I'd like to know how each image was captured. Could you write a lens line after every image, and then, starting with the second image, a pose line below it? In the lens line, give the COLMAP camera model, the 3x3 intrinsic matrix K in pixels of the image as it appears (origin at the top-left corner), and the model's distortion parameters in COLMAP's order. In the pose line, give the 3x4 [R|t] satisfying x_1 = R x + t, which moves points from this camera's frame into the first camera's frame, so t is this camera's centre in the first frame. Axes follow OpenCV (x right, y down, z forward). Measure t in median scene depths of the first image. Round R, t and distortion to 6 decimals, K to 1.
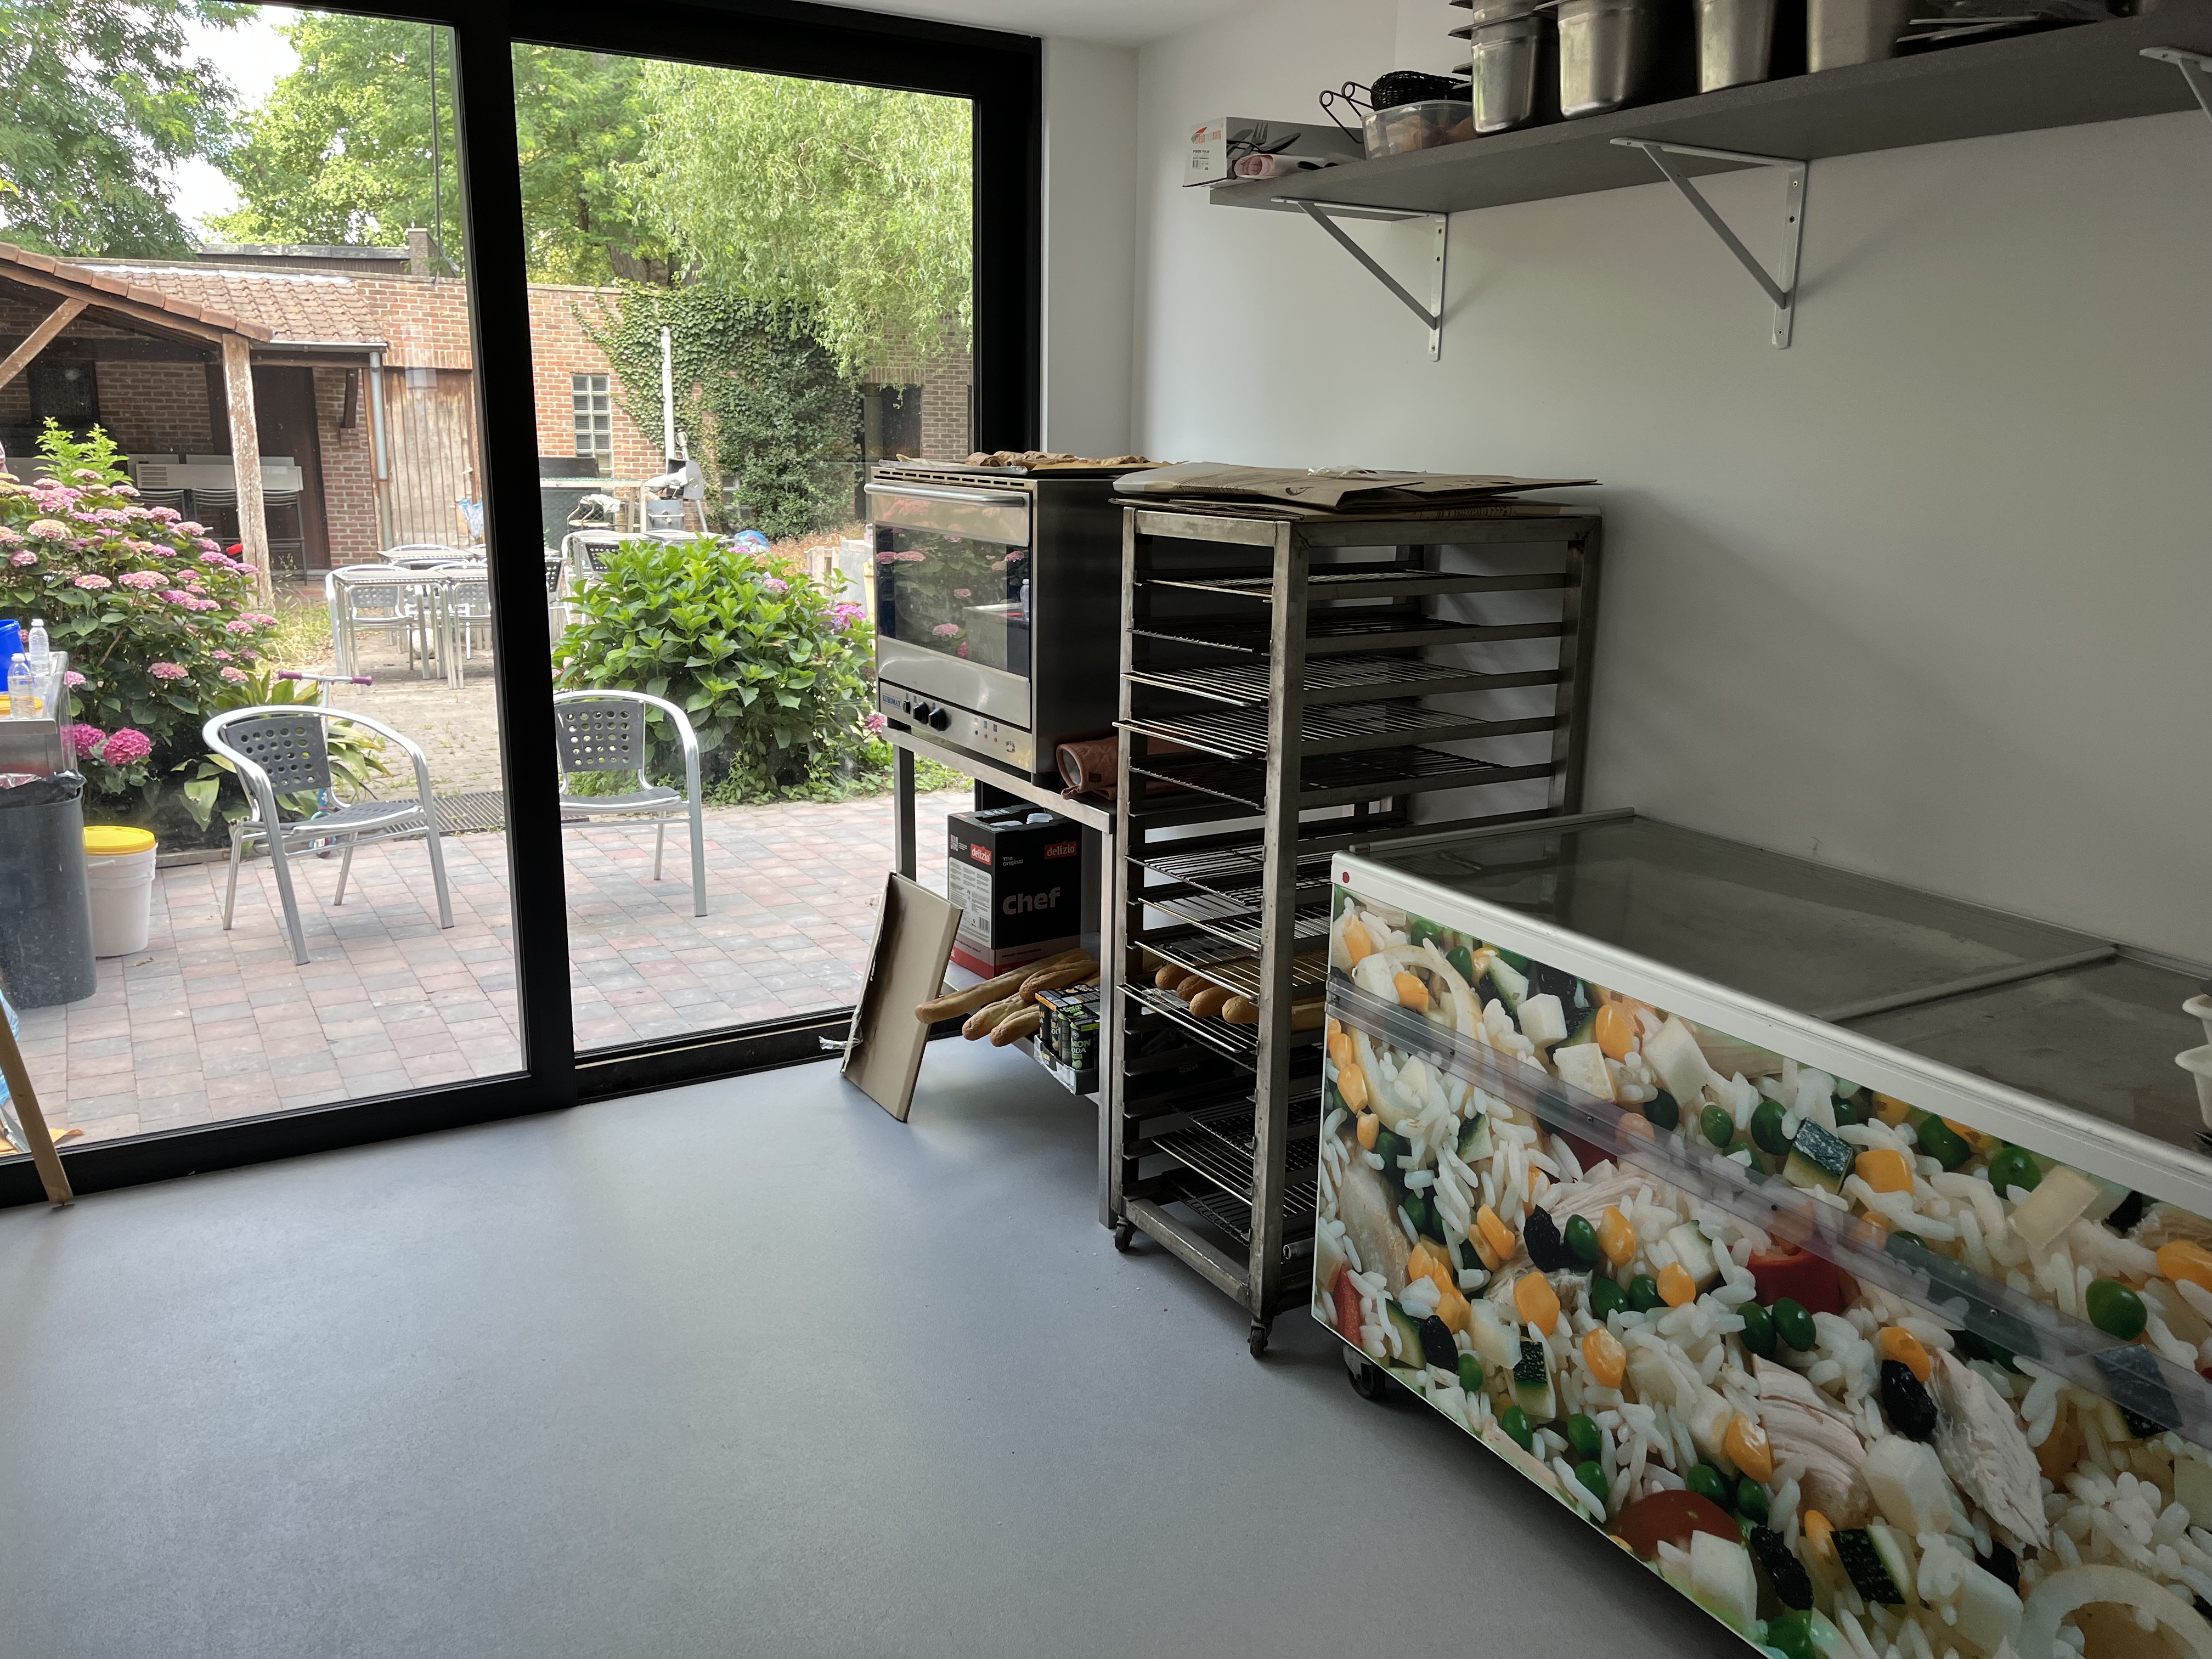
lens RADIAL K [[1694.6, 0, 1104.7], [0, 1694.6, 826.8], [0, 0, 1]] dist [0.000242, -0.000918]
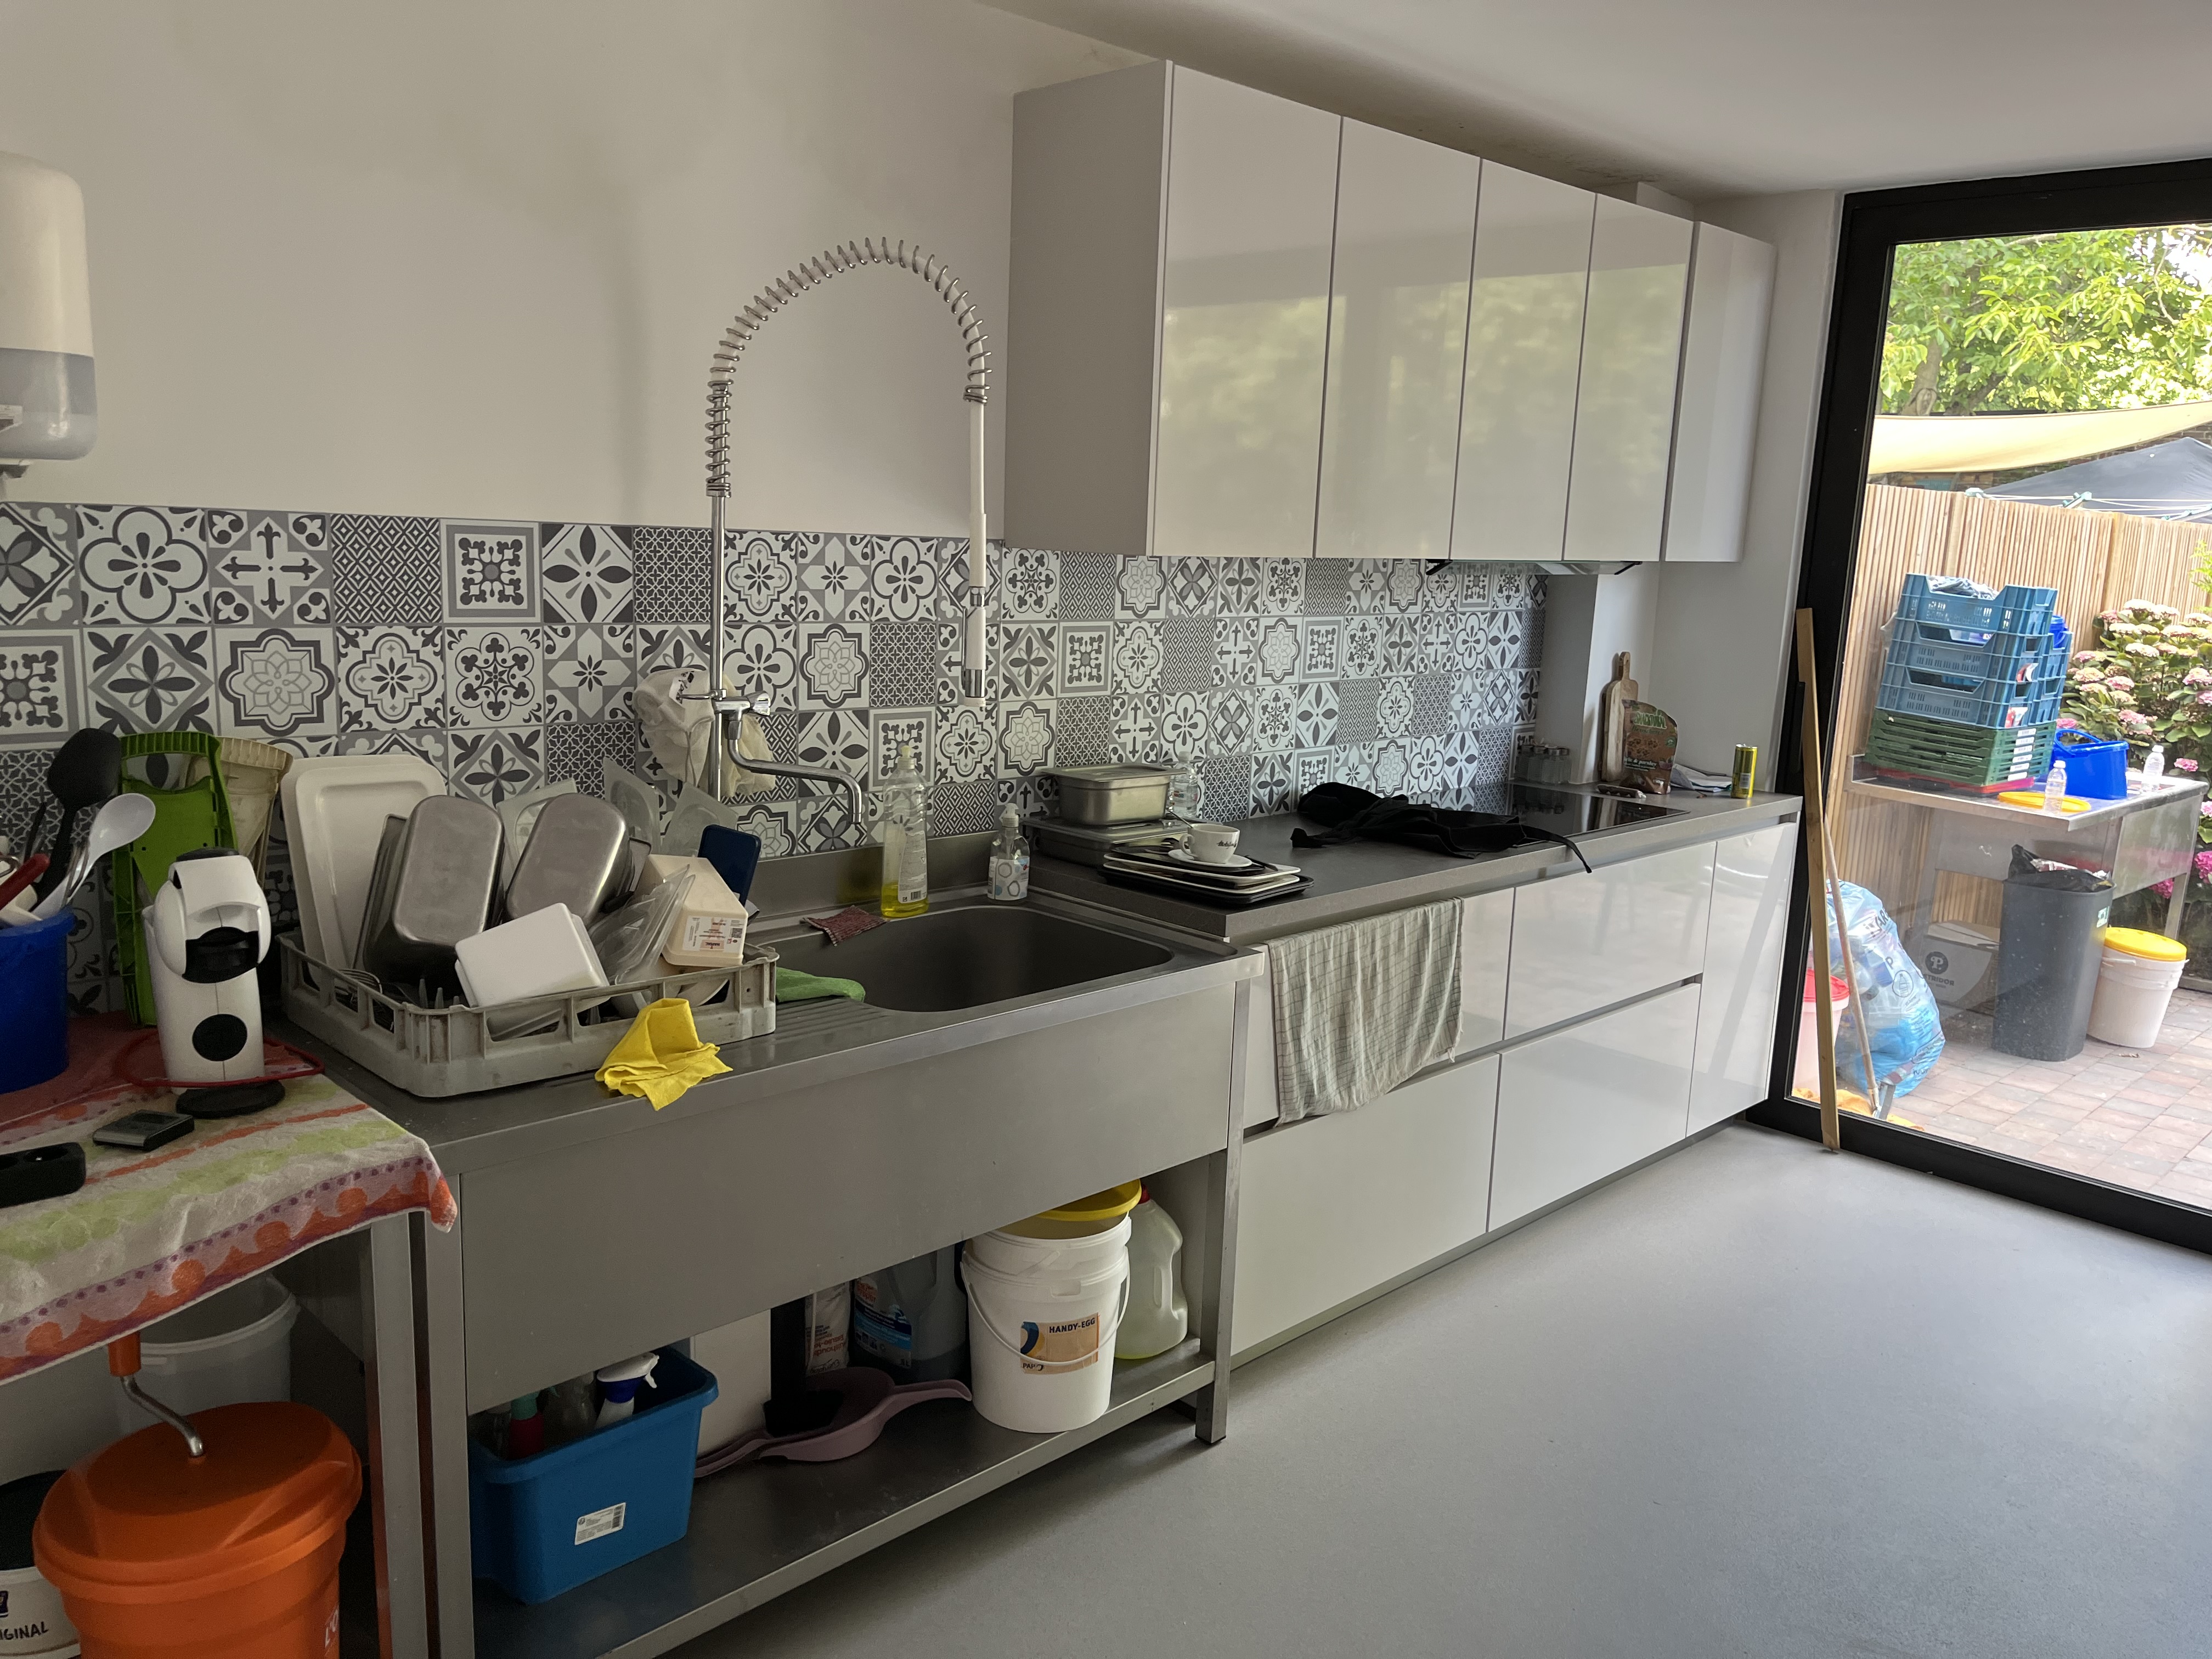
lens RADIAL K [[1694.6, 0, 1105.9], [0, 1694.6, 834.1], [0, 0, 1]] dist [0.000242, -0.000918]
pose [[0.248632, 0.171315, -0.953328, 0.327387], [-0.255324, 0.961015, 0.106107, -0.006317], [0.934340, 0.217026, 0.282680, 0.035009]]
